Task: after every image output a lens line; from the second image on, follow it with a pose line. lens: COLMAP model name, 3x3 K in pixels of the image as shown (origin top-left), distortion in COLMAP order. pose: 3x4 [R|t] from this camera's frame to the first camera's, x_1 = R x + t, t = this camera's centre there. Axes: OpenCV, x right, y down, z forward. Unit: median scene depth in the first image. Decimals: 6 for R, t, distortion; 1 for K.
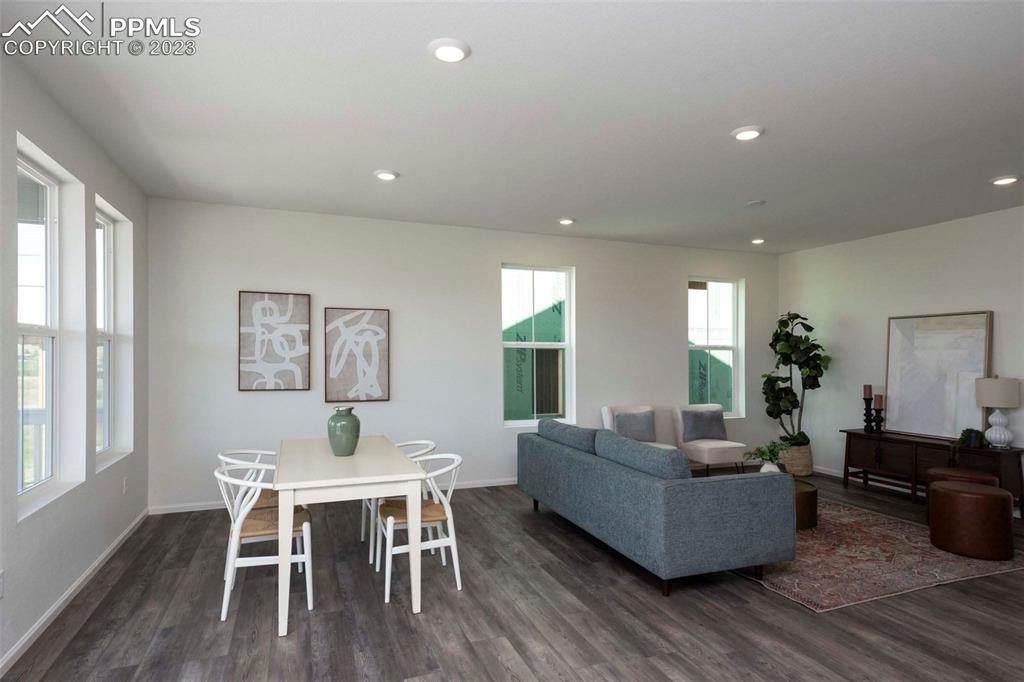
lens RADIAL K [[539.3, 0, 509.6], [0, 539.3, 357.1], [0, 0, 1]] dist [0.019267, -0.000016]
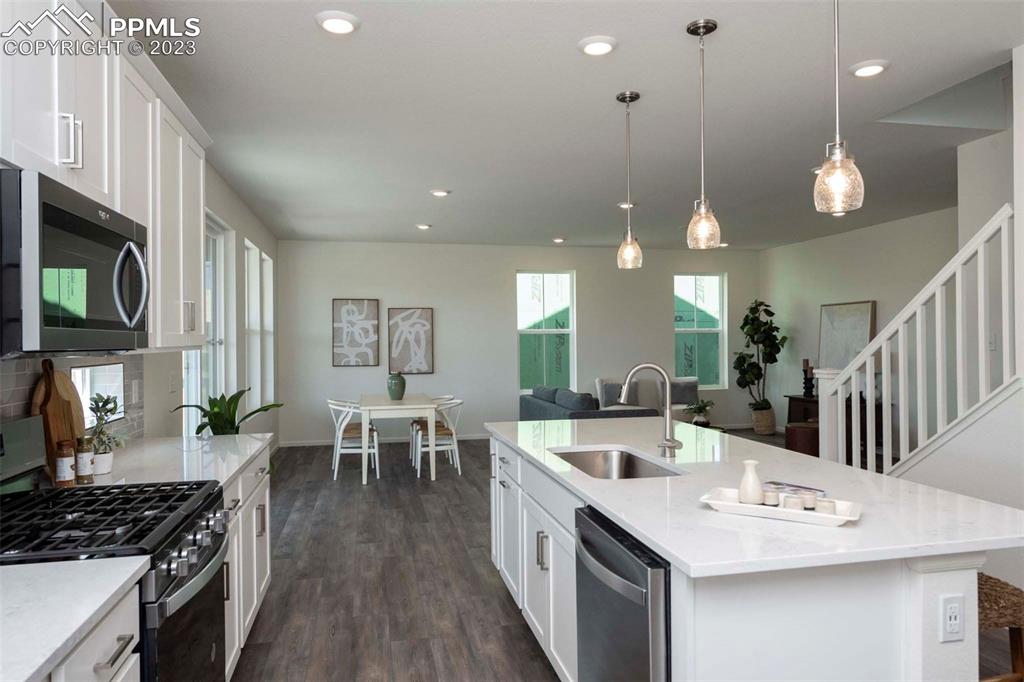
lens RADIAL K [[647.6, 0, 512.7], [0, 647.6, 330.3], [0, 0, 1]] dist [0.002126, 0.000047]
pose [[0.987099, -0.016938, -0.159212, 0.254037], [0.014191, 0.999730, -0.018380, 0.002937], [0.159480, 0.015884, 0.987073, -0.634762]]
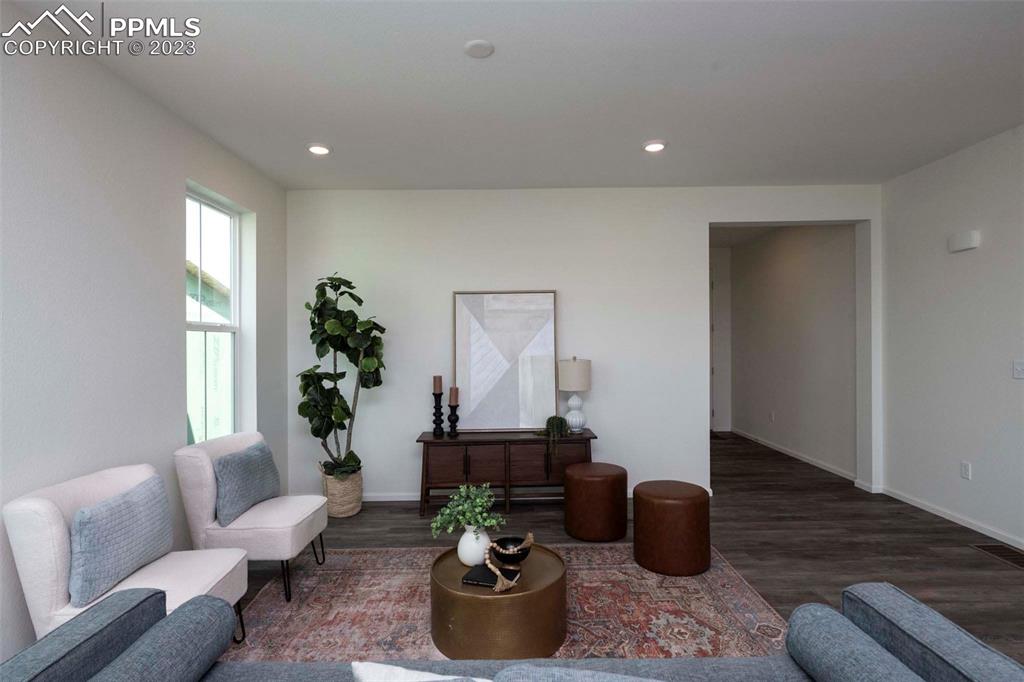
lens RADIAL K [[513.9, 0, 497.0], [0, 513.9, 341.9], [0, 0, 1]] dist [0.001692, 0.000209]
pose [[0.364455, -0.001149, 0.931220, 0.000075], [0.018301, 0.999815, -0.005929, 0.008550], [-0.931041, 0.019203, 0.364409, 0.708171]]
